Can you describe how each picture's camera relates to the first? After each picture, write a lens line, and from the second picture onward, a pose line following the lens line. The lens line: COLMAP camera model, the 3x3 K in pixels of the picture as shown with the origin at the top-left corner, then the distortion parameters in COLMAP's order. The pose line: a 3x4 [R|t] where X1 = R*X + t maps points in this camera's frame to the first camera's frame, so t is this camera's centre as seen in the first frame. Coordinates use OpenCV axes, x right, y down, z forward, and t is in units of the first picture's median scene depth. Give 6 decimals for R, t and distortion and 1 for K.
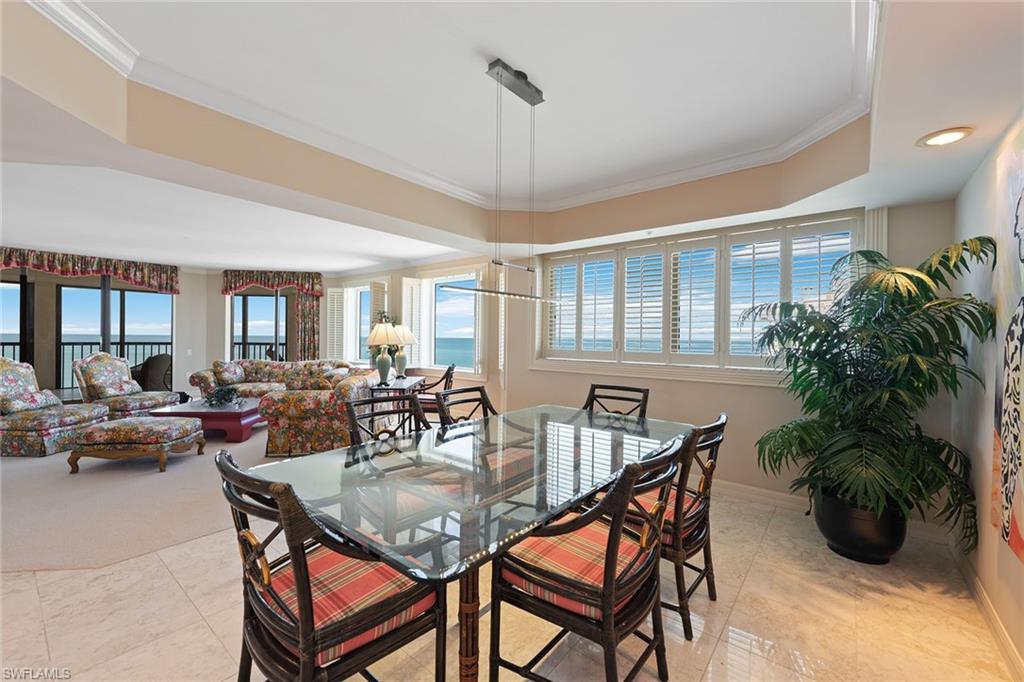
lens RADIAL K [[406.2, 0, 517.3], [0, 406.2, 339.0], [0, 0, 1]] dist [-0.002372, -0.003633]
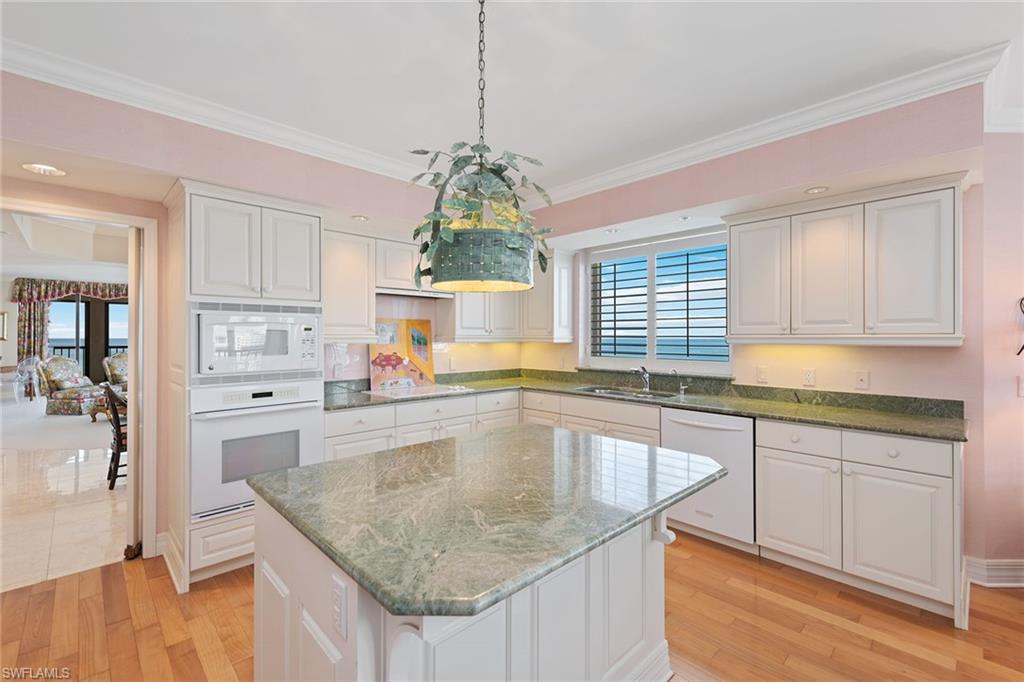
lens RADIAL K [[450.3, 0, 506.4], [0, 450.3, 337.7], [0, 0, 1]] dist [0.002783, 0.000291]
pose [[0.988197, -0.006822, -0.153035, 0.508674], [0.005786, 0.999957, -0.007215, -0.001119], [0.153078, 0.006244, 0.988194, -0.345429]]
